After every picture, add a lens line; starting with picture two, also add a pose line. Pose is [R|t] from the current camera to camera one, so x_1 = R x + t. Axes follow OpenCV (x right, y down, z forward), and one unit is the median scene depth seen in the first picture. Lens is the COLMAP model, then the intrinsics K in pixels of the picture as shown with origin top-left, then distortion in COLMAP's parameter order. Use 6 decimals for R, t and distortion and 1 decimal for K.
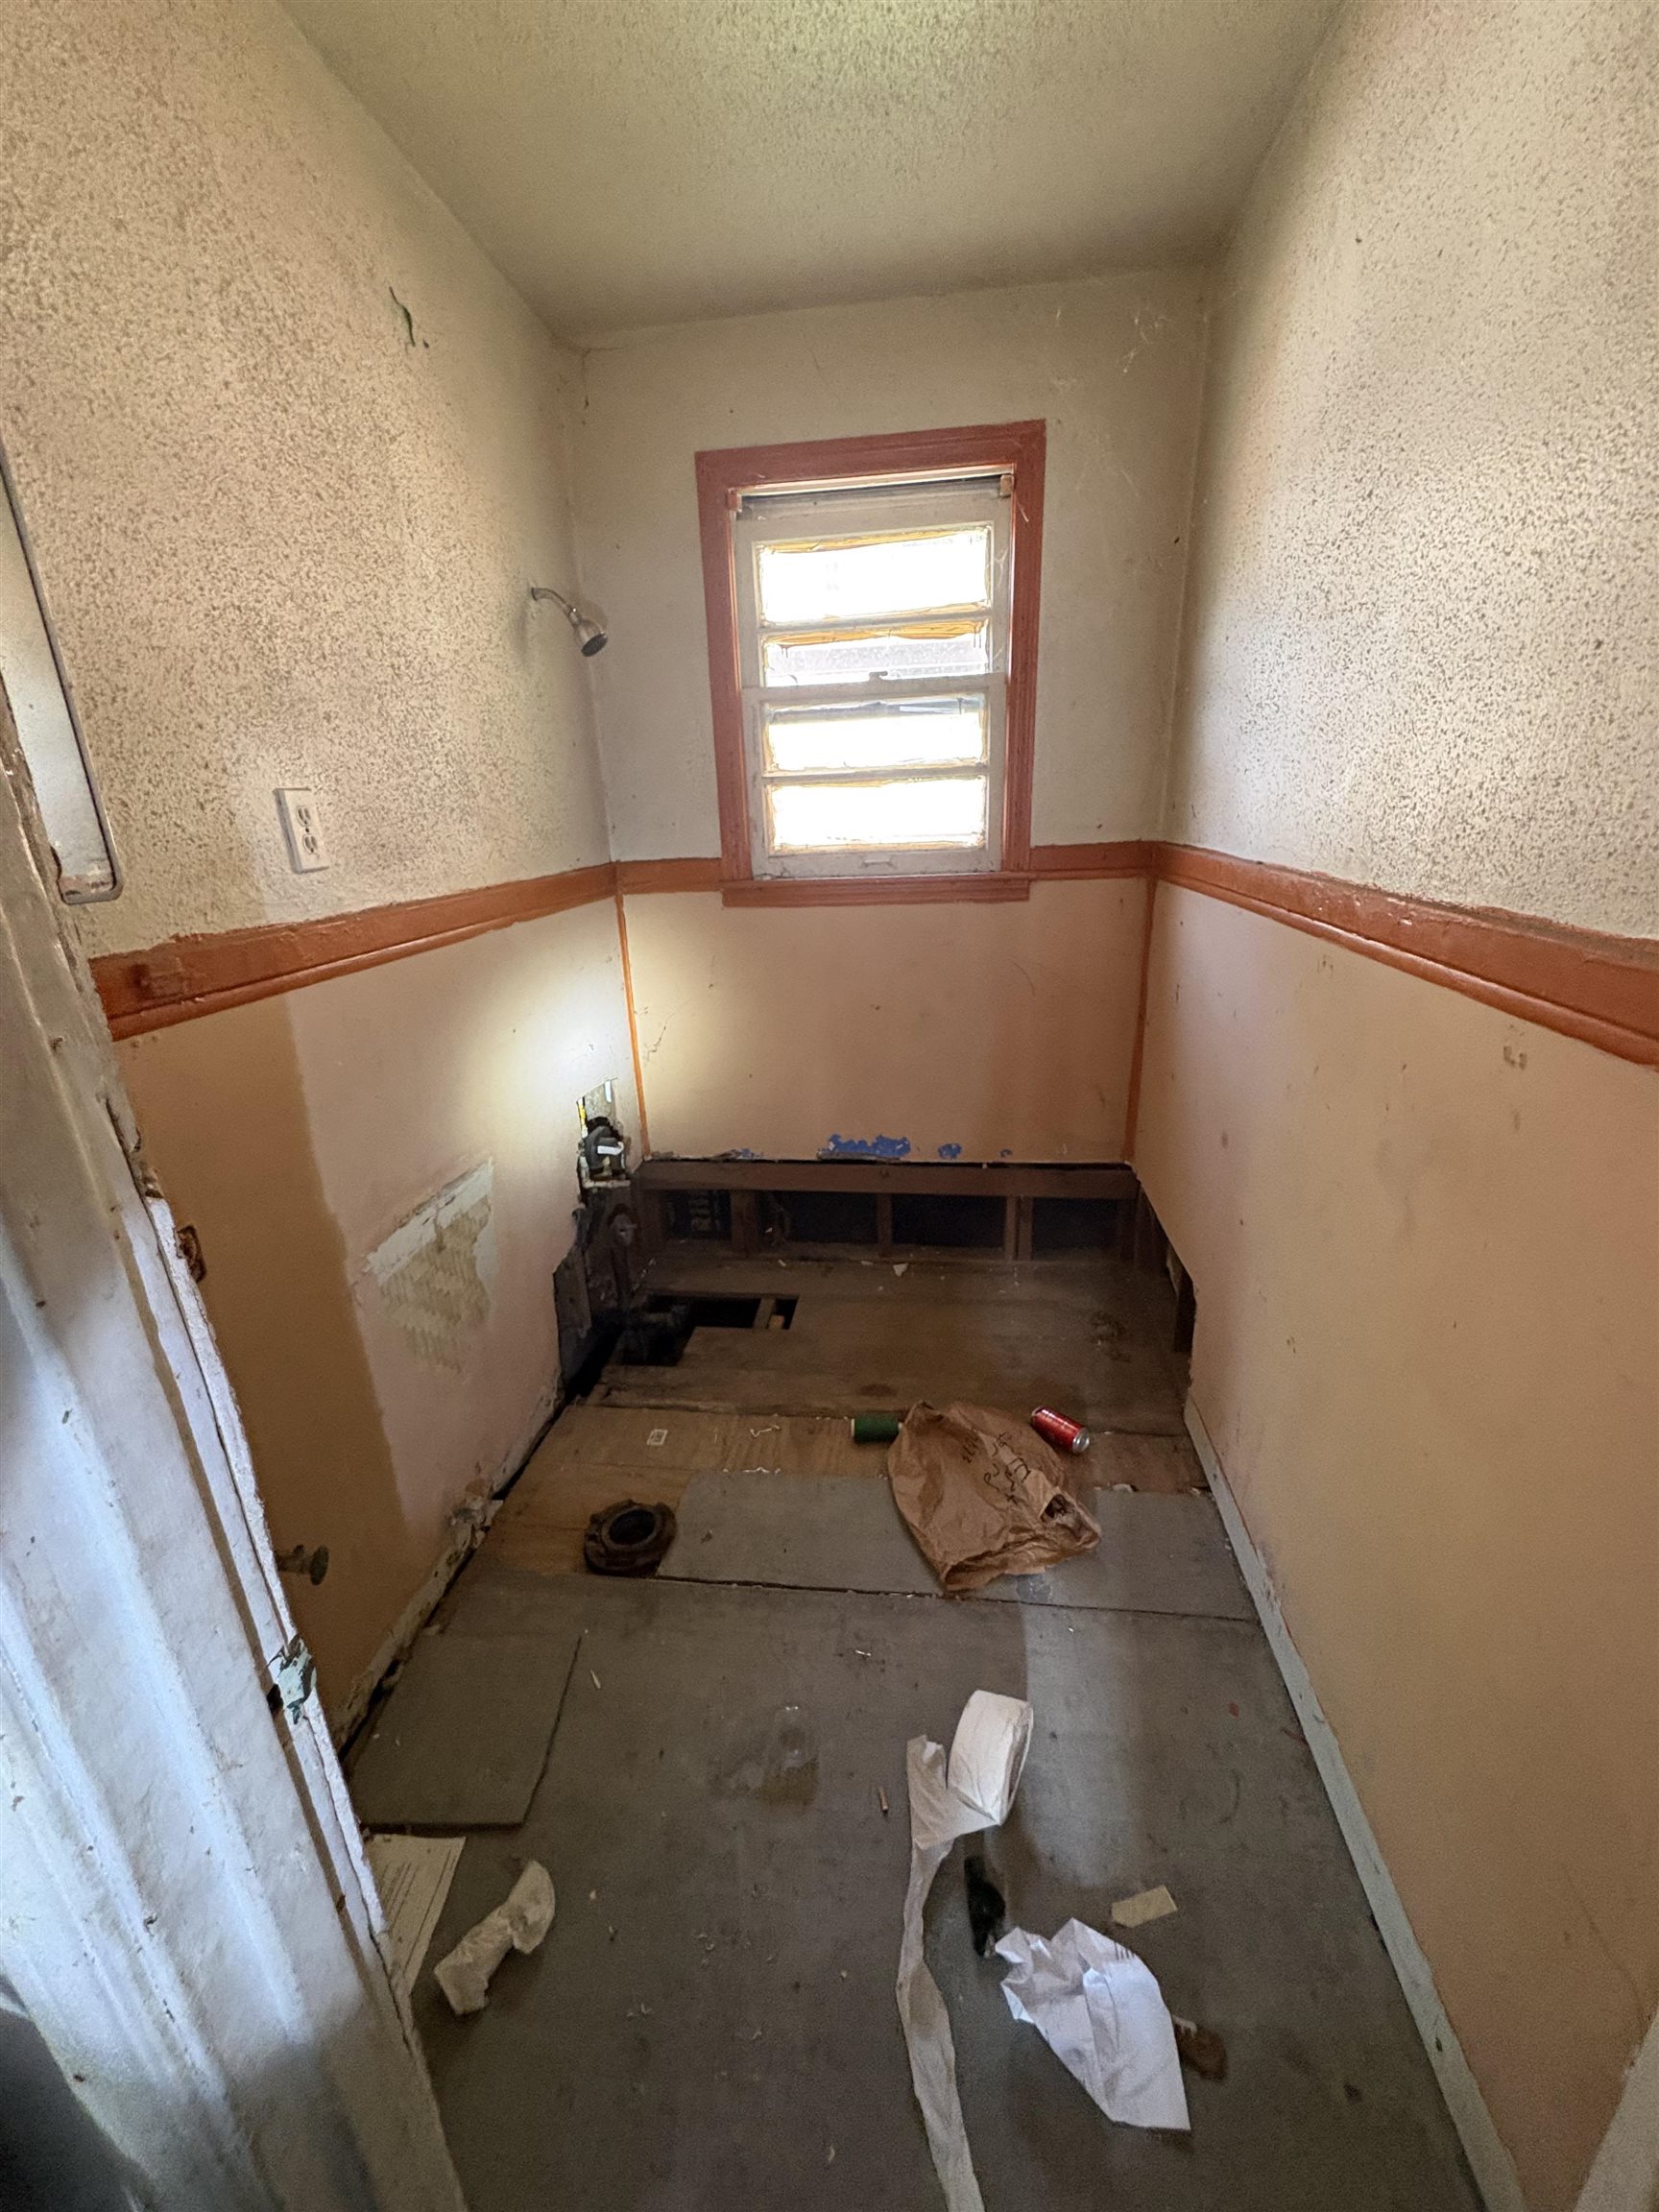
lens RADIAL K [[886.4, 0, 829.9], [0, 886.4, 1108.9], [0, 0, 1]] dist [-0.000366, 0.001190]
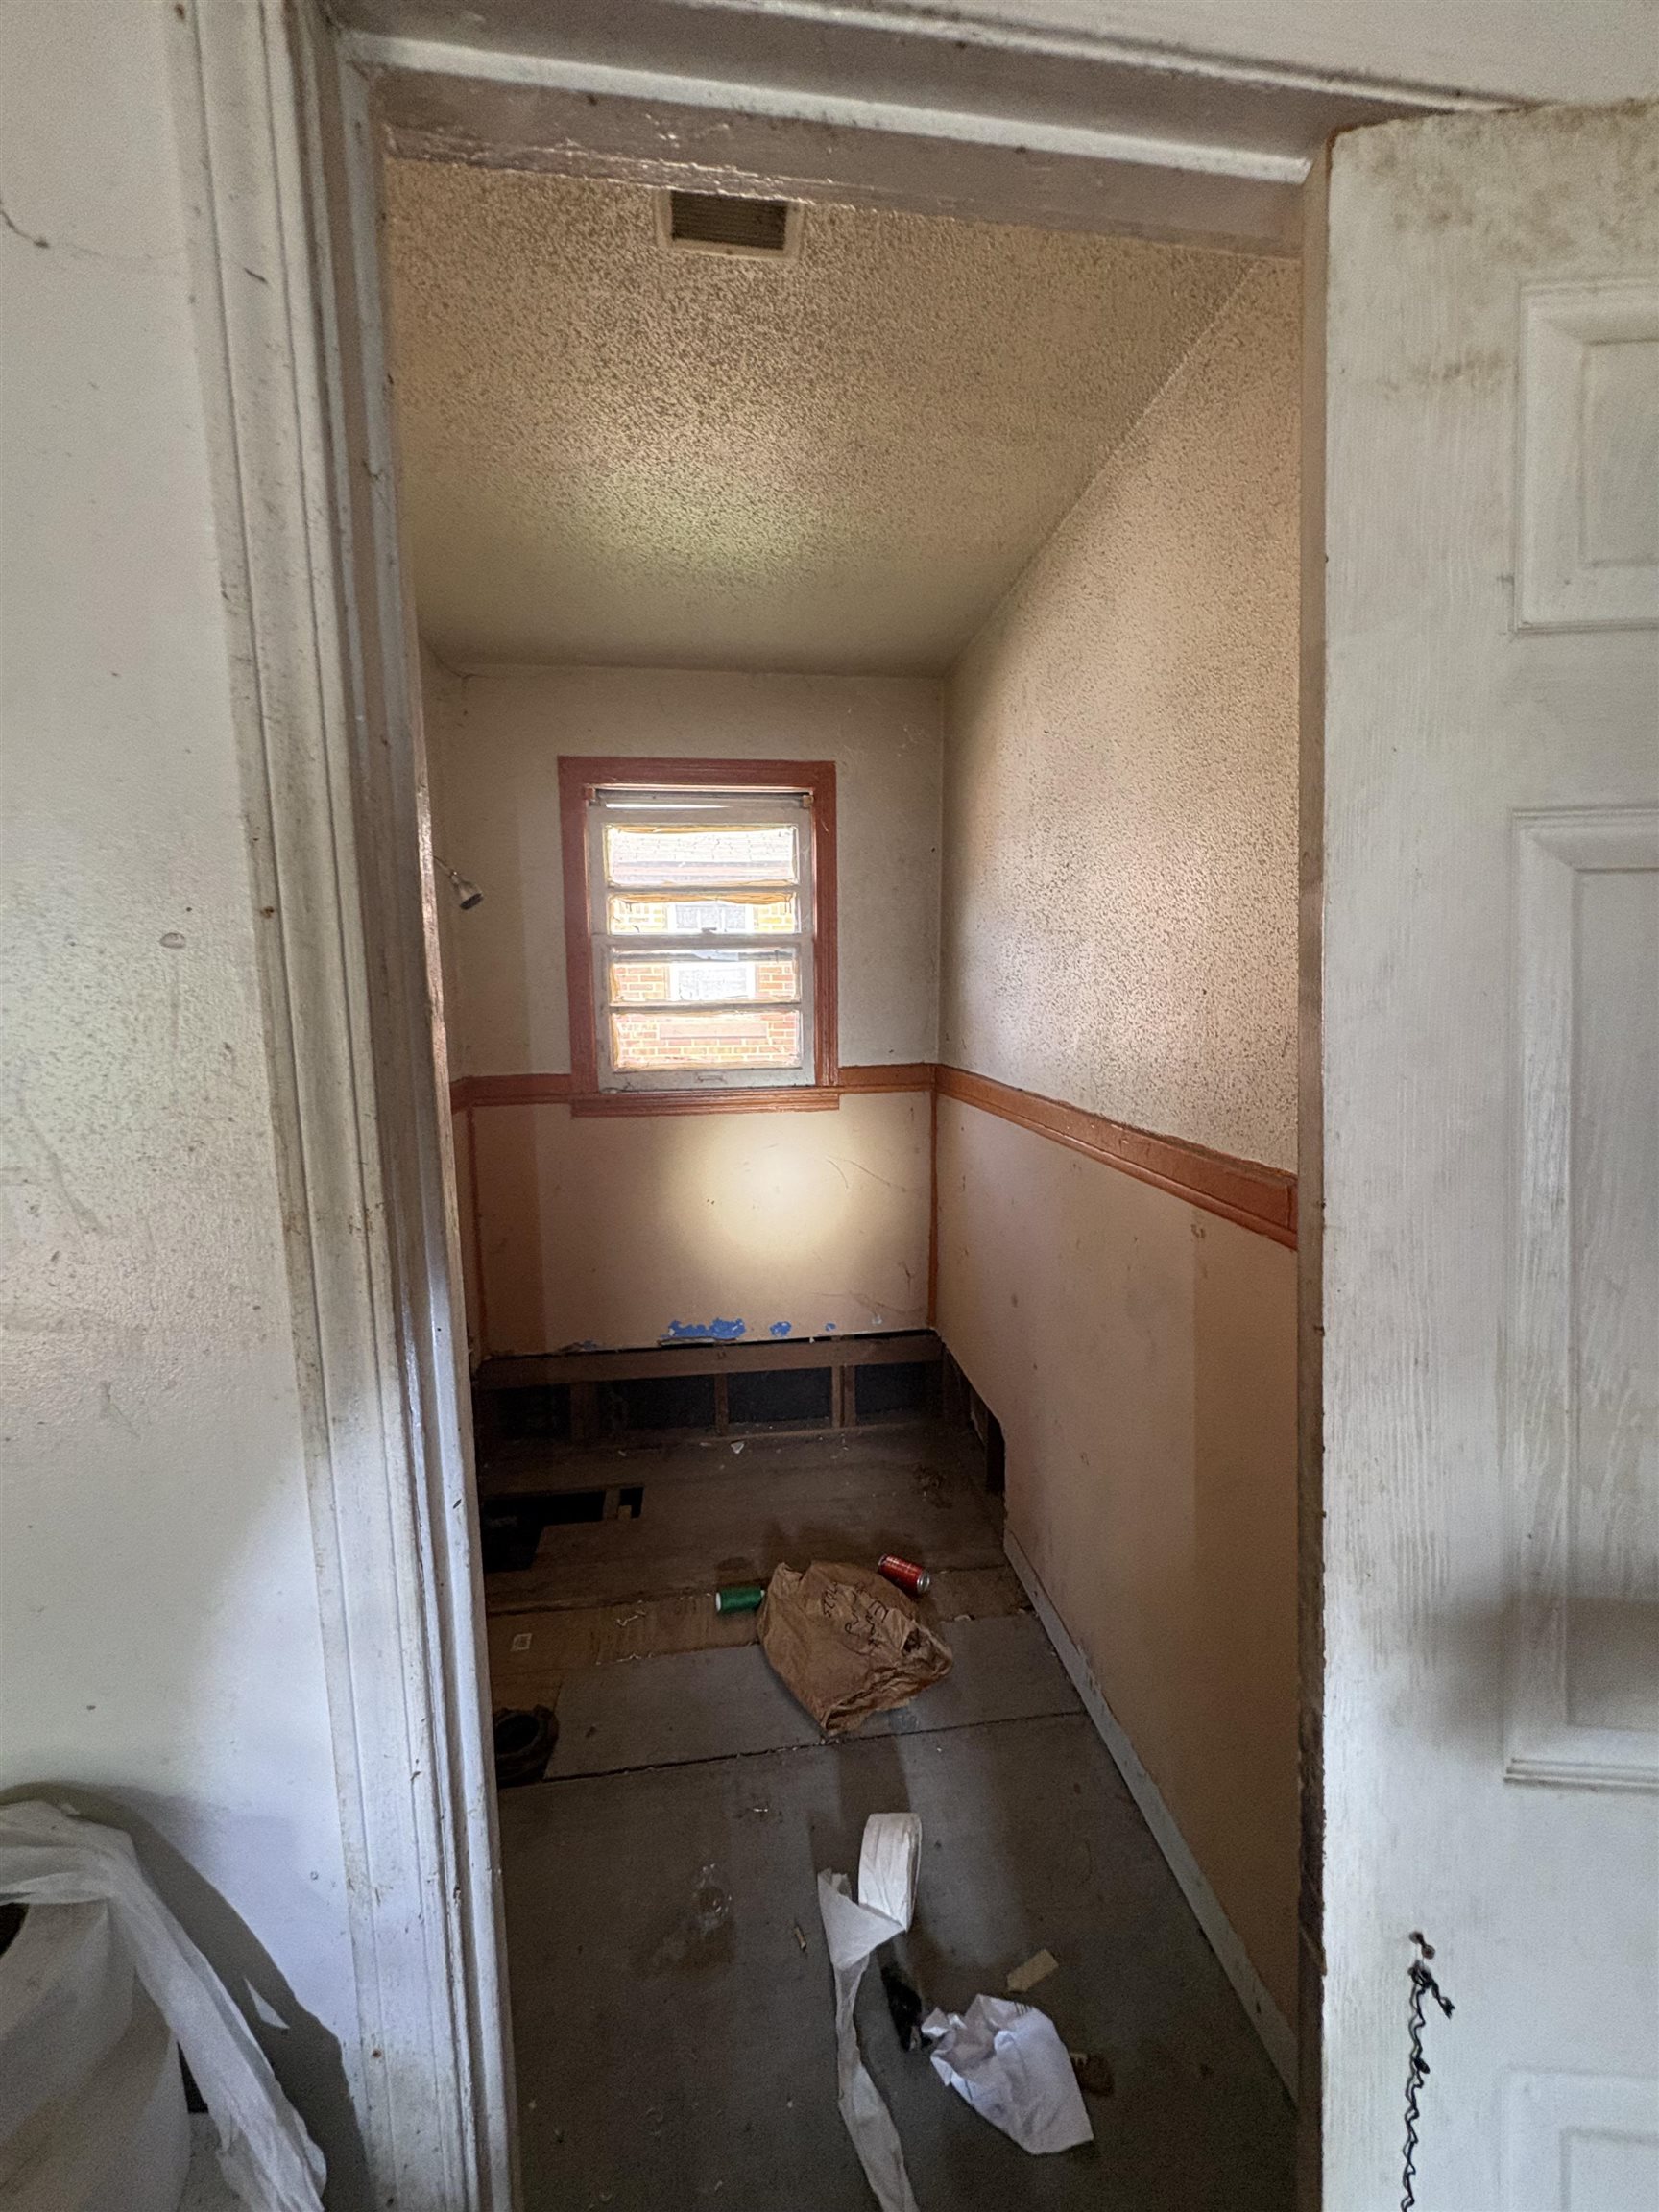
lens RADIAL K [[886.4, 0, 829.9], [0, 886.4, 1108.9], [0, 0, 1]] dist [-0.000366, 0.001190]
pose [[0.966863, -0.009216, 0.255131, -0.121073], [0.061053, 0.978698, -0.196018, -0.001112], [-0.247890, 0.205098, 0.946829, -0.174045]]
